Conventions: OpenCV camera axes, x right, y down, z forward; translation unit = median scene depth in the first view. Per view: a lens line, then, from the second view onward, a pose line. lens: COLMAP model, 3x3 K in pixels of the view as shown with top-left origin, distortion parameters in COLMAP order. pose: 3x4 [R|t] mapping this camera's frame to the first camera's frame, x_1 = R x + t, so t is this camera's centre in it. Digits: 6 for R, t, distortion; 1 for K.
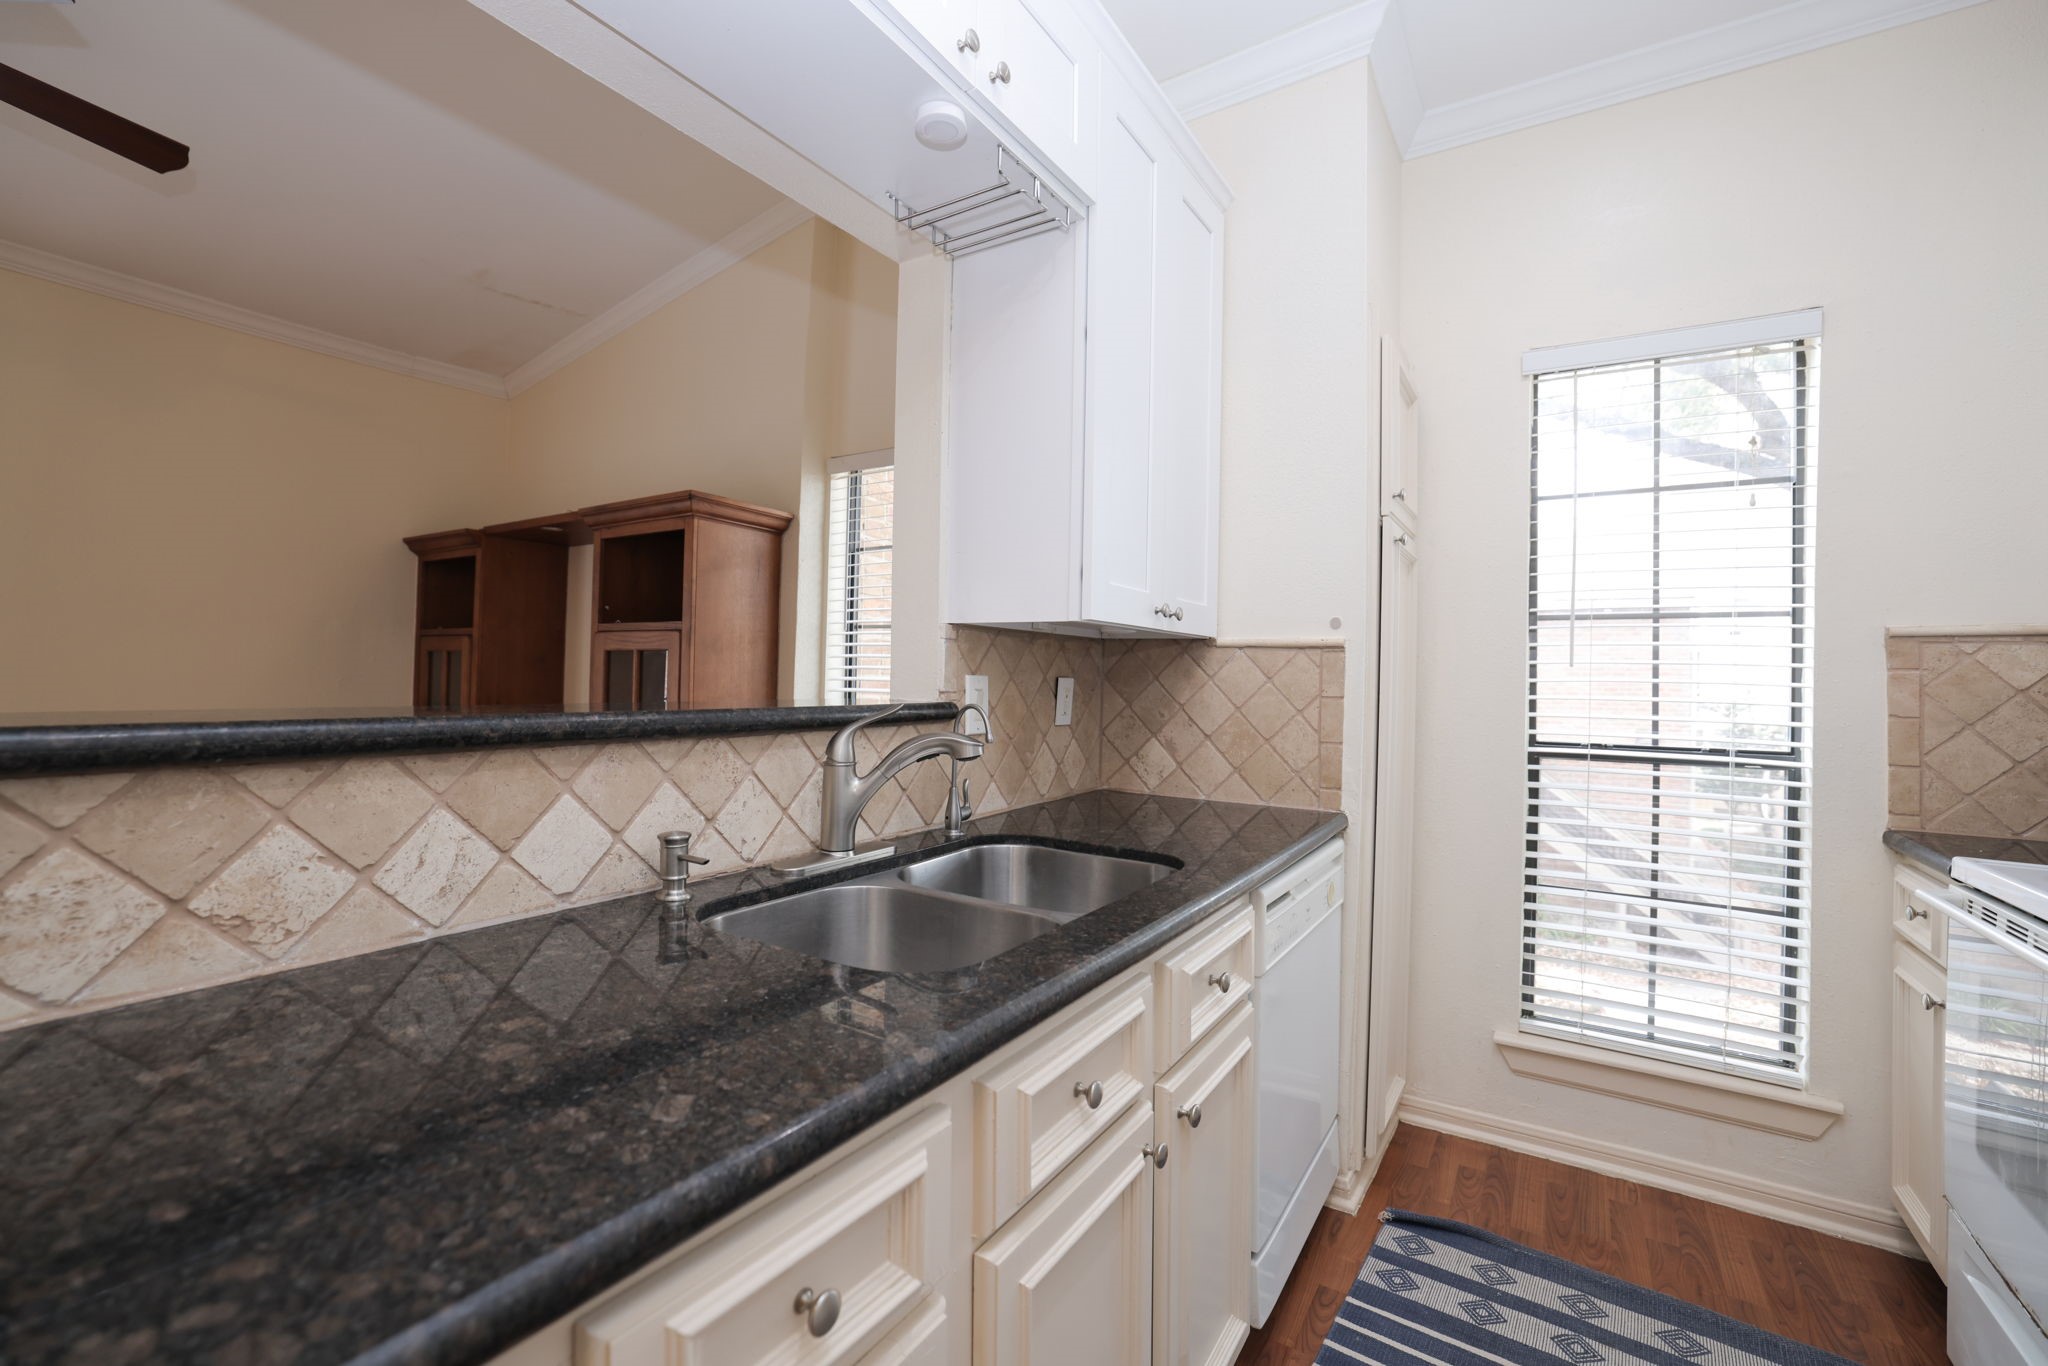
lens RADIAL K [[879.7, 0, 1021.4], [0, 879.7, 670.8], [0, 0, 1]] dist [-0.051138, 0.020557]
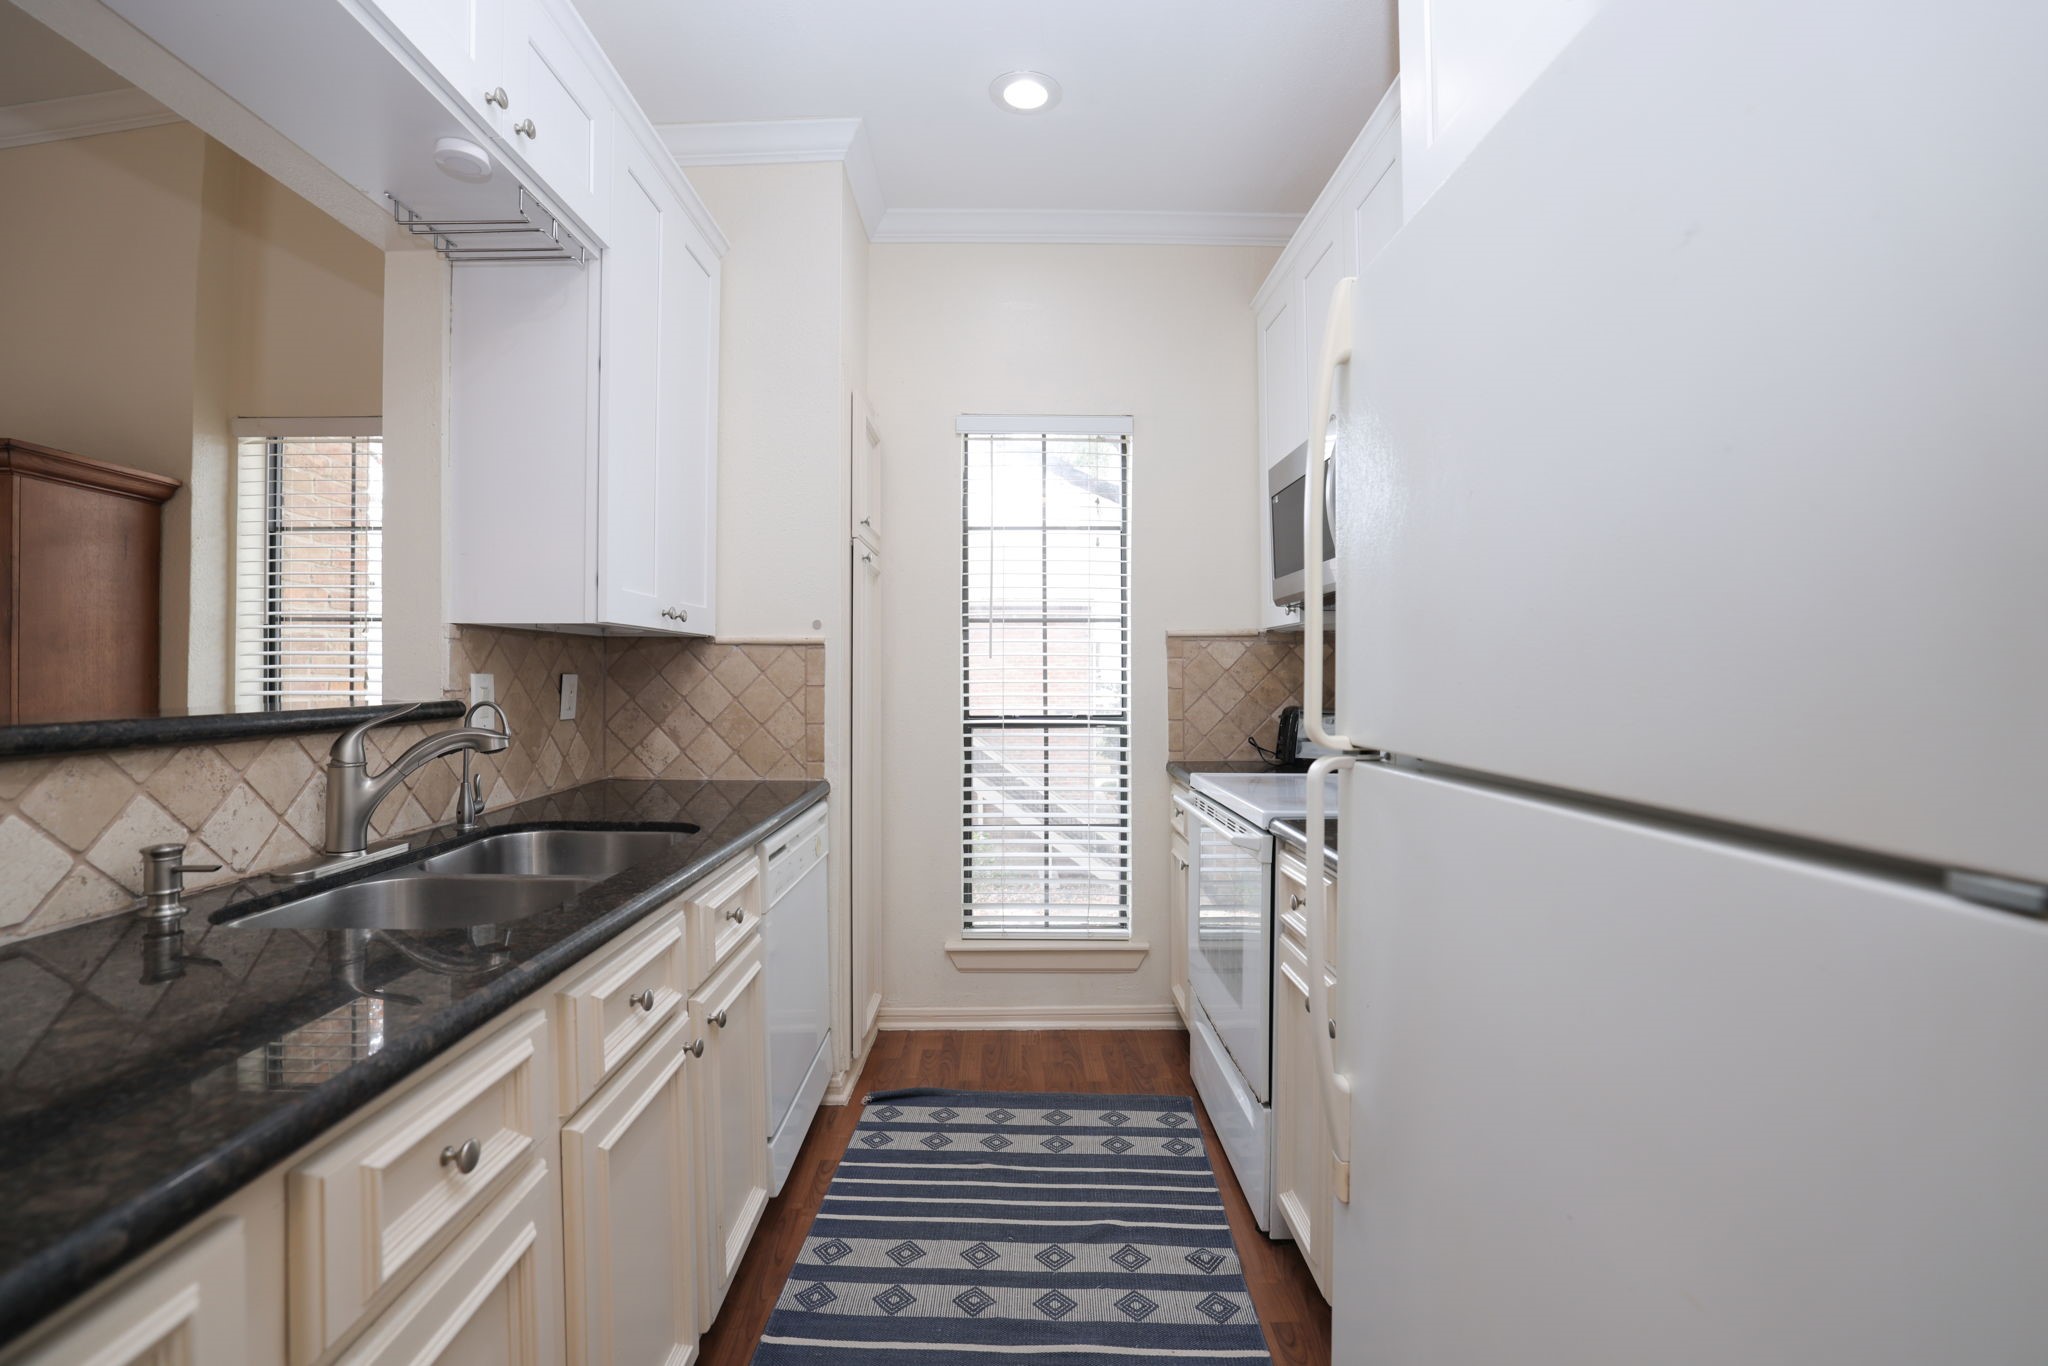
lens RADIAL K [[879.7, 0, 1021.4], [0, 879.7, 670.8], [0, 0, 1]] dist [-0.051138, 0.020557]
pose [[0.838772, -0.018642, 0.544164, -0.067760], [0.012993, 0.999814, 0.014225, -0.004208], [-0.544328, -0.004861, 0.838858, -0.178299]]
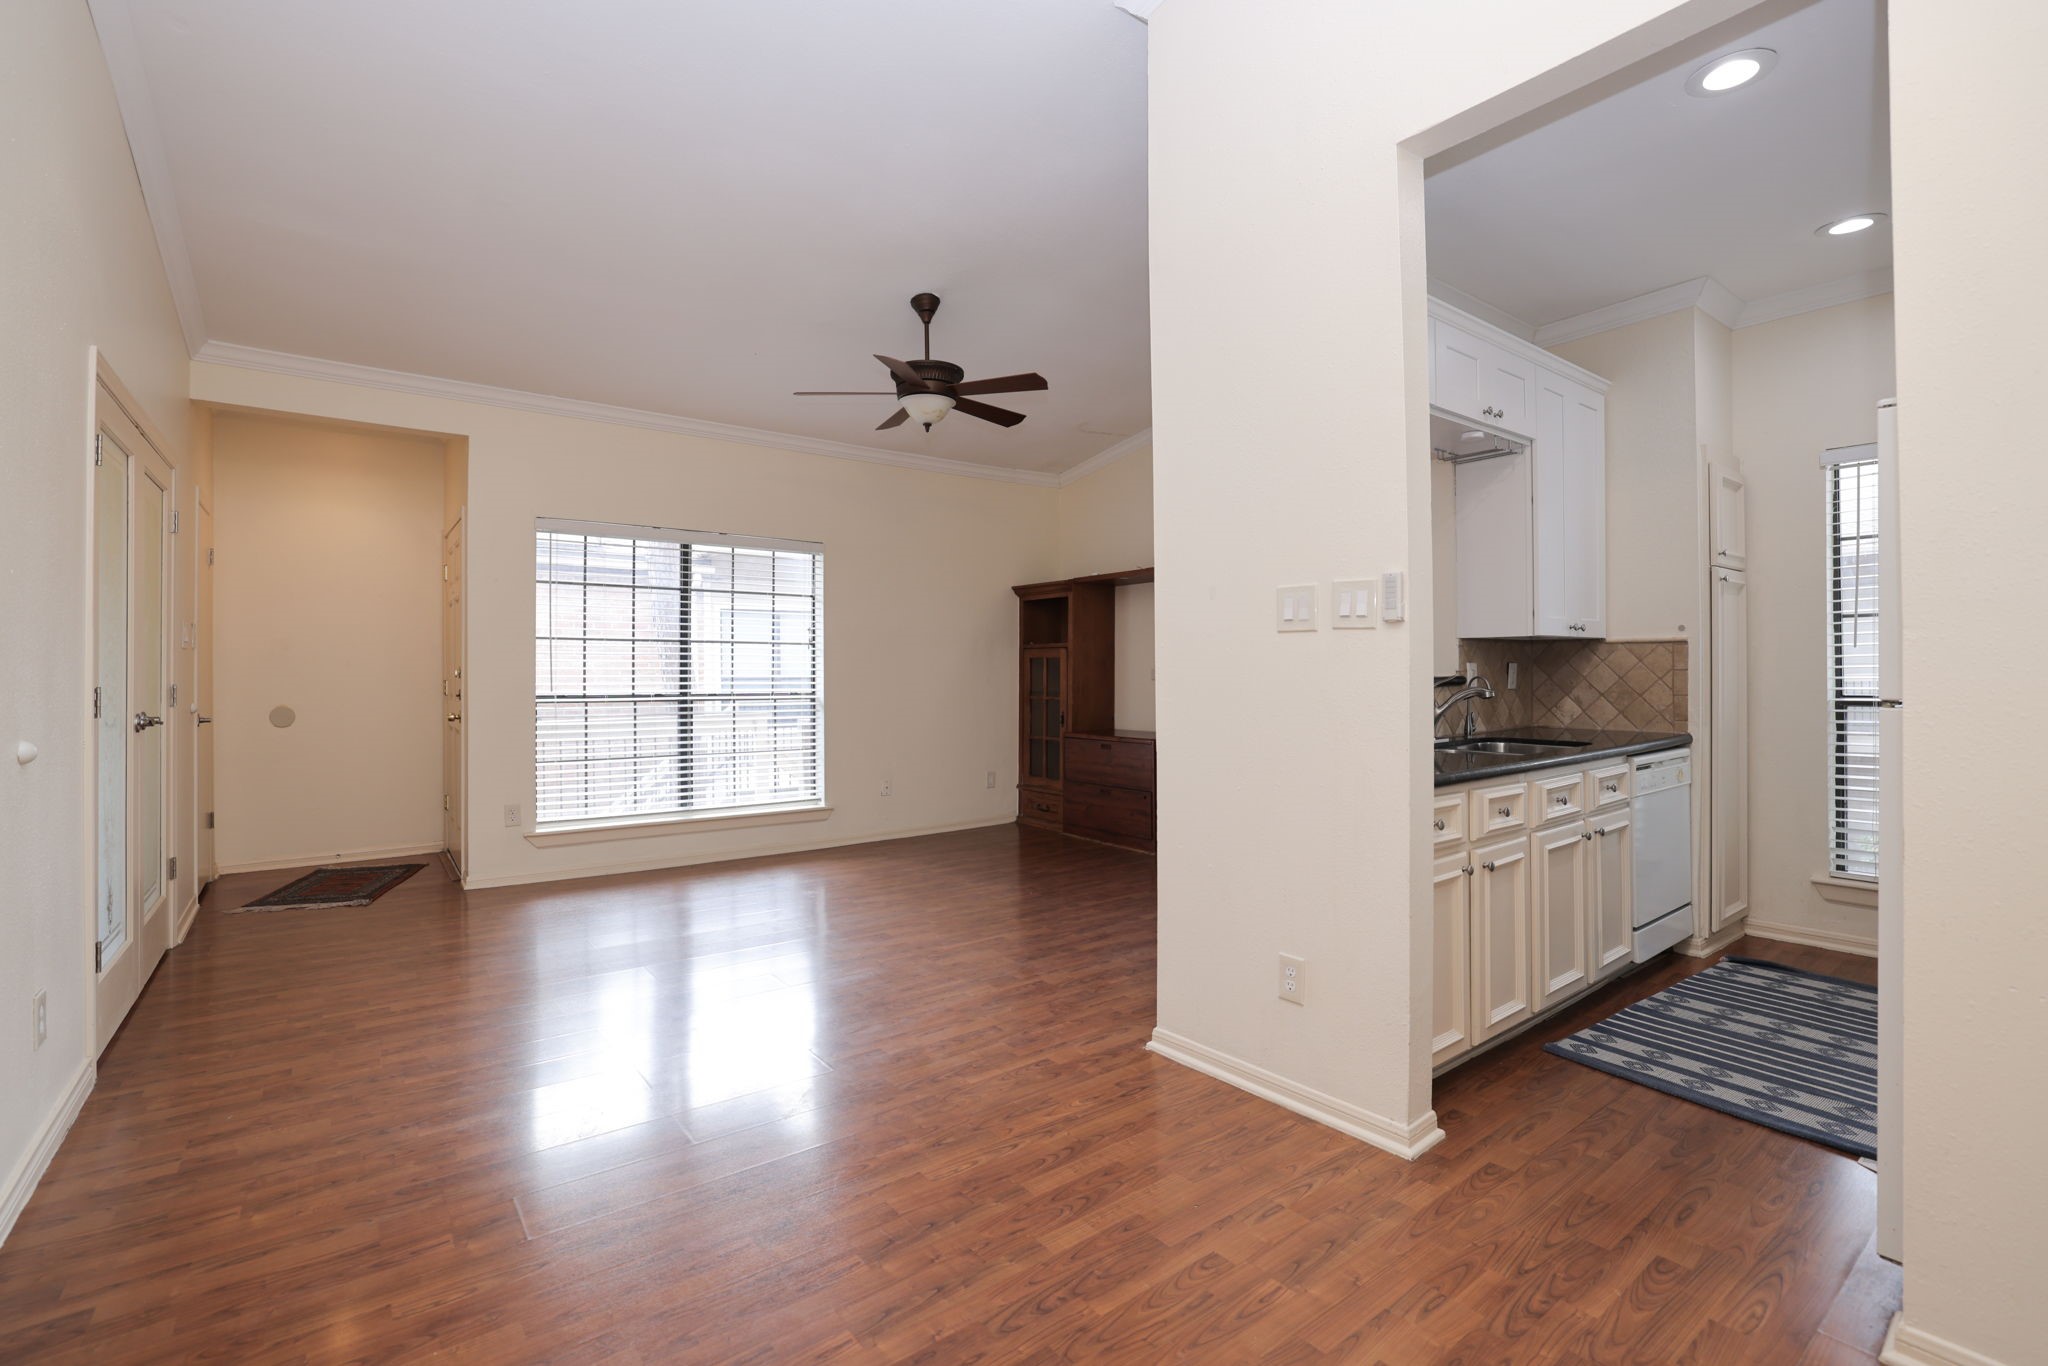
lens RADIAL K [[941.6, 0, 1023.9], [0, 941.6, 673.9], [0, 0, 1]] dist [-0.030674, 0.026276]
pose [[0.942651, -0.025365, -0.332815, -0.288550], [0.029300, 0.999547, 0.006811, -0.013899], [0.332491, -0.016172, 0.942968, -1.301107]]
